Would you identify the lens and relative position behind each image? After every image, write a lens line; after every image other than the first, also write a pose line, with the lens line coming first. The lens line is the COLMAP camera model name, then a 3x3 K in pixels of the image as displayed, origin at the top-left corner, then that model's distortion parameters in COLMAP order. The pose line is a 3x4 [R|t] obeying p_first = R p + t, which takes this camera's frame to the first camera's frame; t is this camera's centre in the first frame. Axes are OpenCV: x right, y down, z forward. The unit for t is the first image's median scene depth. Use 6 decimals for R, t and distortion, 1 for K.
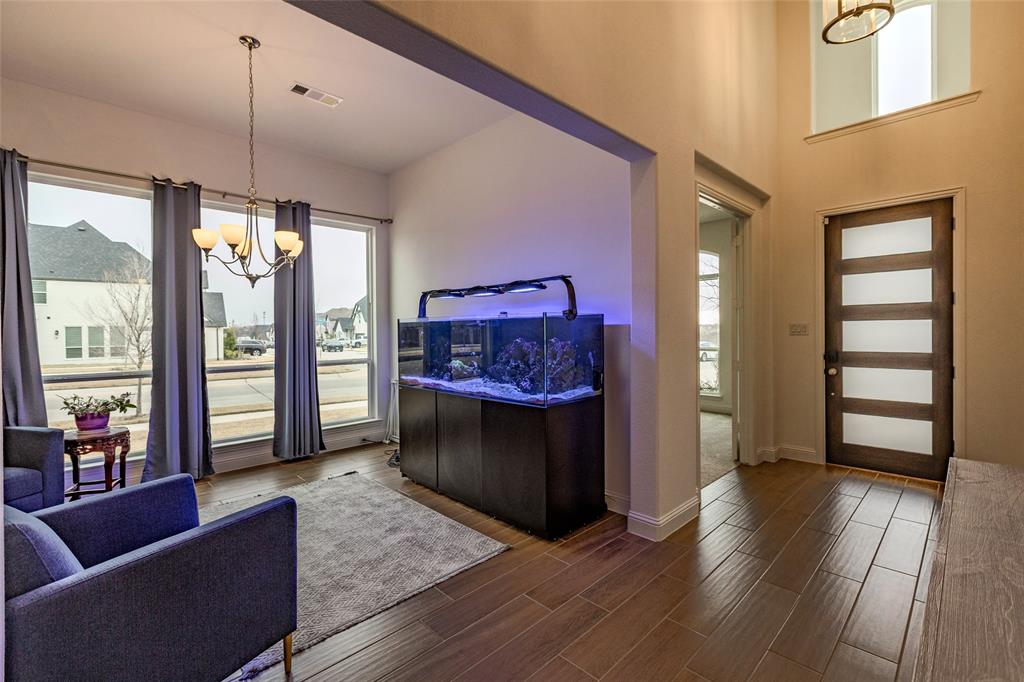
lens RADIAL K [[455.2, 0, 511.1], [0, 455.2, 331.5], [0, 0, 1]] dist [0.000406, 0.000161]
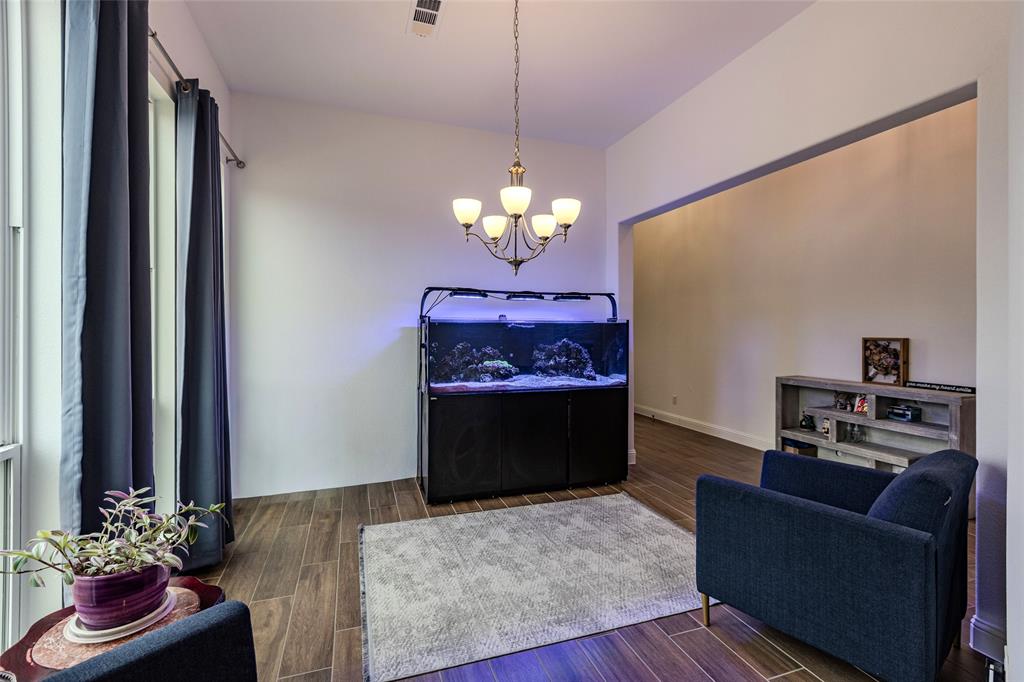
lens RADIAL K [[453.8, 0, 509.7], [0, 453.8, 331.7], [0, 0, 1]] dist [0.023720, -0.018250]
pose [[0.424014, 0.009622, 0.905605, -1.150860], [-0.006712, 0.999949, -0.007482, 0.006016], [-0.905631, -0.002906, 0.424057, 0.615560]]
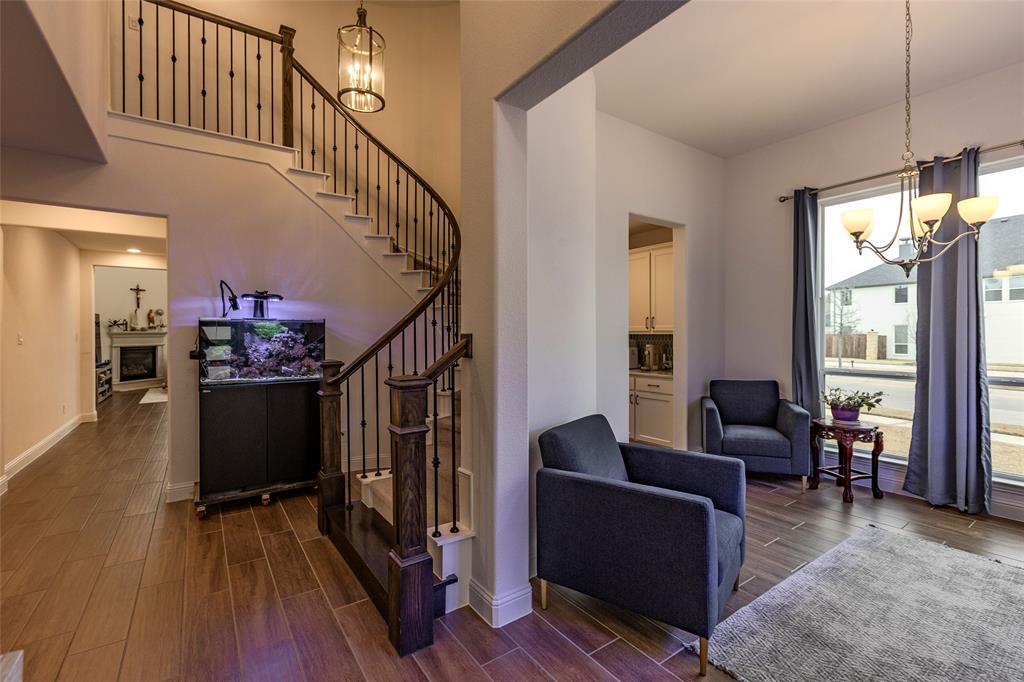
lens RADIAL K [[455.2, 0, 511.1], [0, 455.2, 331.5], [0, 0, 1]] dist [0.000406, 0.000161]
pose [[-0.170307, 0.007947, -0.985359, 0.305075], [-0.001186, 0.999965, 0.008270, -0.005774], [0.985390, 0.002577, -0.170291, 0.408431]]
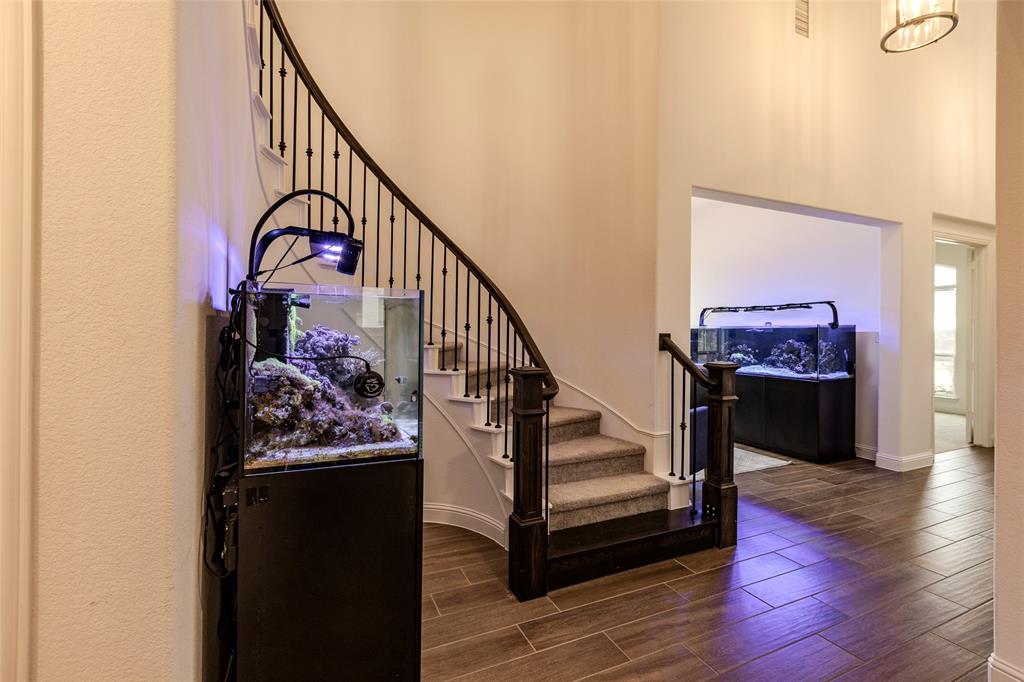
lens RADIAL K [[453.8, 0, 509.7], [0, 453.8, 331.7], [0, 0, 1]] dist [0.023720, -0.018250]
pose [[0.938298, 0.012116, -0.345614, -0.346433], [-0.014761, 0.999878, -0.005023, 0.008795], [0.345511, 0.009815, 0.938363, -0.811994]]
